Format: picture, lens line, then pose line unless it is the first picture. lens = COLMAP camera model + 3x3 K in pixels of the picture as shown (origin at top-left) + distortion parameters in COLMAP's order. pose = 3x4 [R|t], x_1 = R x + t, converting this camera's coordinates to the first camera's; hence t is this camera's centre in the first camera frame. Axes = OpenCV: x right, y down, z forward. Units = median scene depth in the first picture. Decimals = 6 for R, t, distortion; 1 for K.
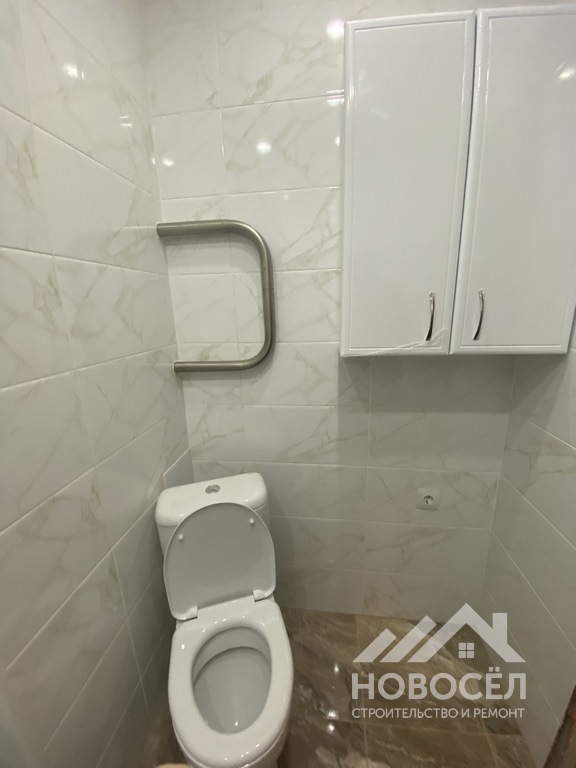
lens RADIAL K [[308.0, 0, 289.5], [0, 308.0, 384.2], [0, 0, 1]] dist [0.012782, -0.017108]
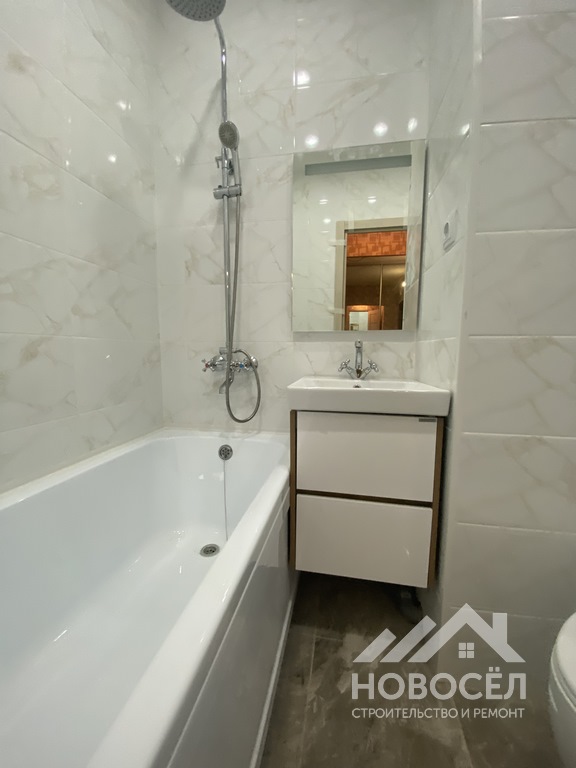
lens RADIAL K [[308.0, 0, 289.5], [0, 308.0, 385.4], [0, 0, 1]] dist [0.012782, -0.017108]
pose [[-0.057305, 0.141489, -0.988280, 0.267551], [-0.249091, 0.956574, 0.151393, 0.370841], [0.966783, 0.254847, -0.019573, 0.086135]]
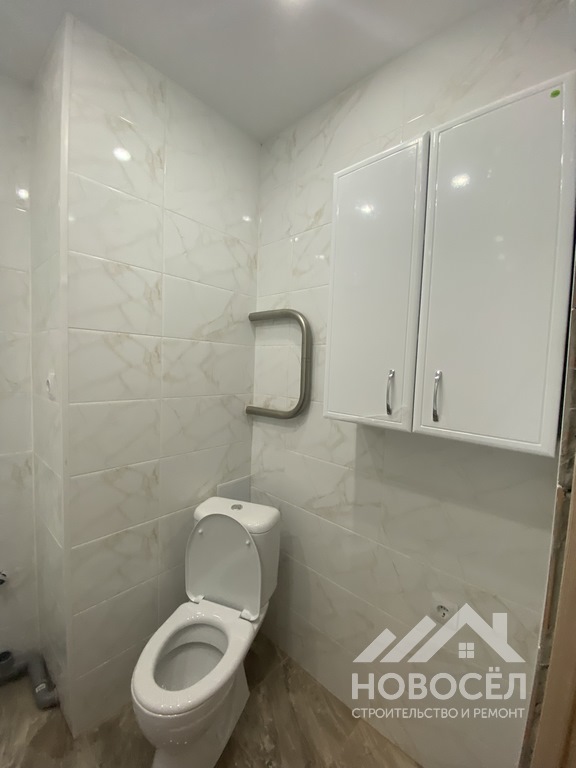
lens RADIAL K [[305.7, 0, 288.8], [0, 305.7, 383.0], [0, 0, 1]] dist [0.003225, -0.002996]
pose [[0.817220, 0.094139, -0.568585, 0.587576], [-0.200465, 0.971396, -0.127295, -0.038275], [0.540337, 0.218010, 0.812716, -0.022003]]
